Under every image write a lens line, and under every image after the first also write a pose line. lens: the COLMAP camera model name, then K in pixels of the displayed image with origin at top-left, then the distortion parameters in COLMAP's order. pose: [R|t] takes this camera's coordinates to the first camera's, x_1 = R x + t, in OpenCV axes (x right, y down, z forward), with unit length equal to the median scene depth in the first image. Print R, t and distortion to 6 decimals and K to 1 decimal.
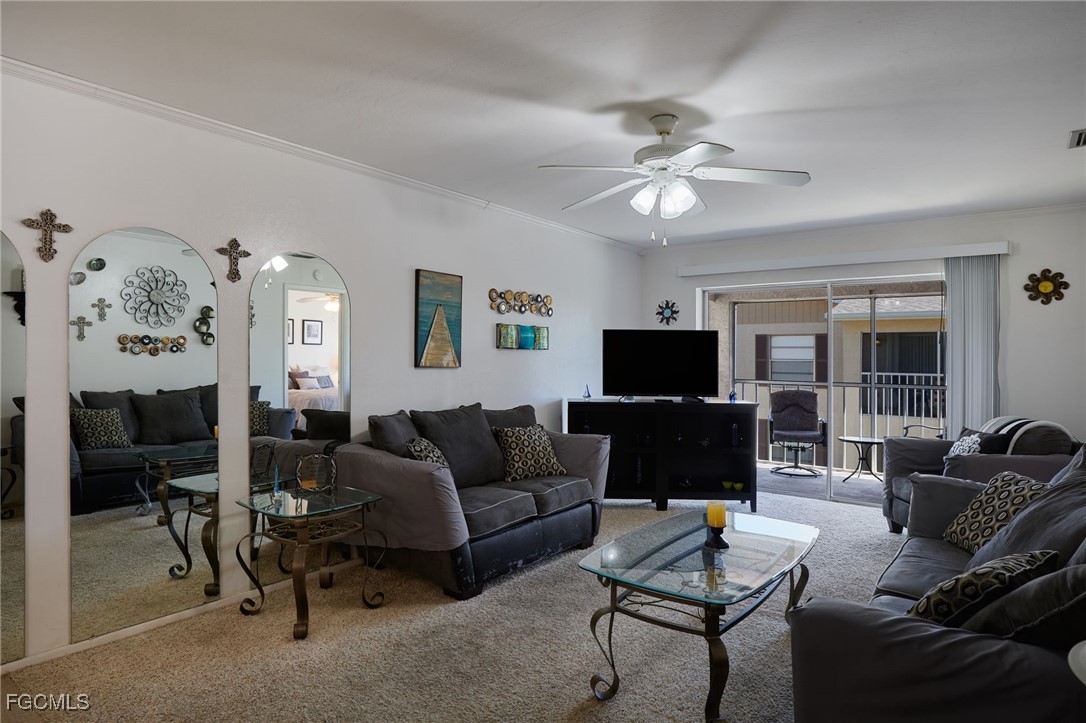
lens RADIAL K [[621.7, 0, 562.6], [0, 621.7, 355.7], [0, 0, 1]] dist [0.001189, 0.000136]
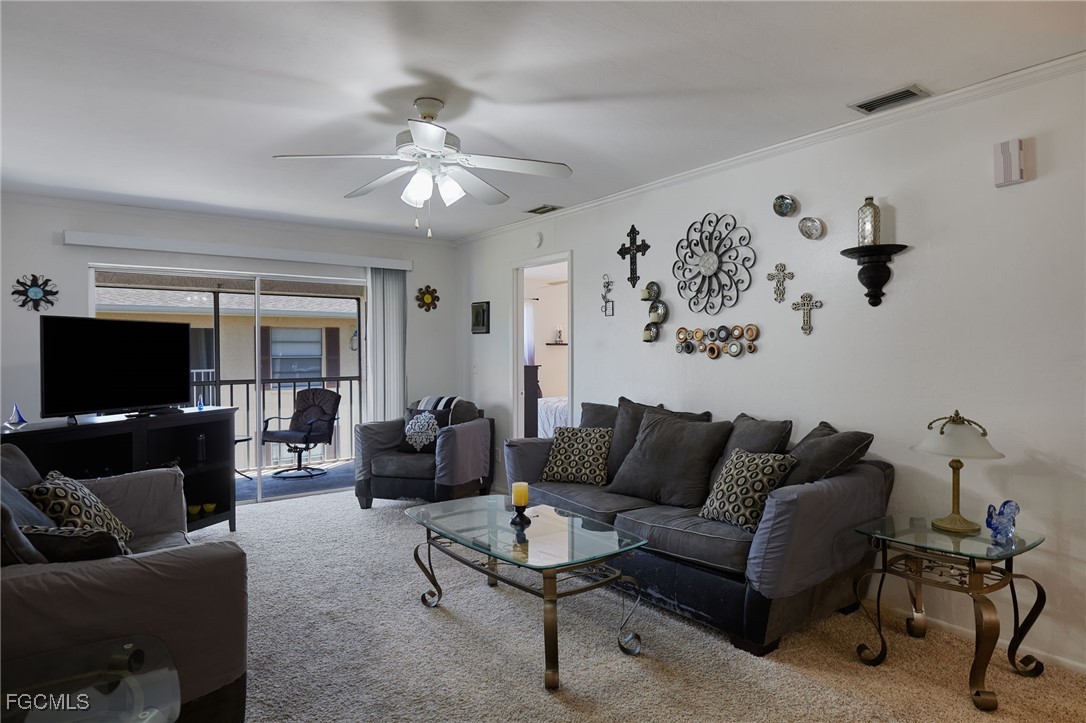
lens RADIAL K [[636.6, 0, 543.0], [0, 636.6, 361.5], [0, 0, 1]] dist [-0.009320, -0.000039]
pose [[0.292045, -0.026601, 0.956035, -0.458385], [0.010994, 0.999640, 0.024456, -0.005589], [-0.956341, 0.003369, 0.292233, 0.351562]]
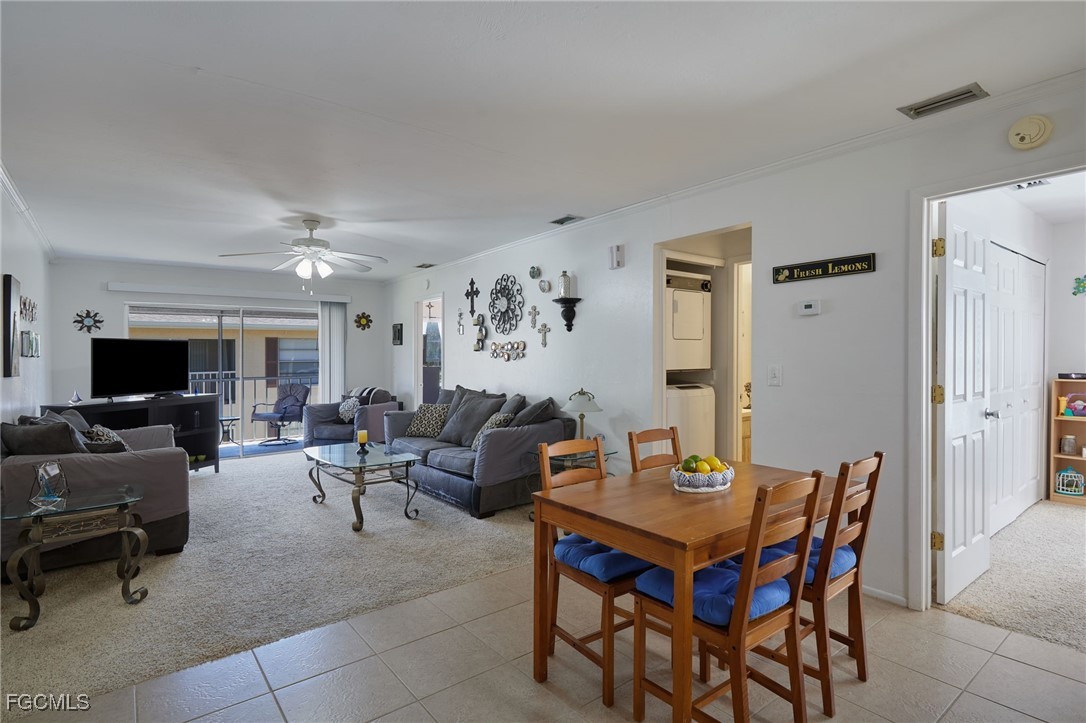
lens RADIAL K [[542.4, 0, 549.1], [0, 542.4, 354.0], [0, 0, 1]] dist [0.000989, -0.000066]
pose [[0.266529, -0.010563, 0.963769, -0.714466], [0.015639, 0.999856, 0.006633, -0.008798], [-0.963700, 0.013304, 0.266655, -0.028339]]
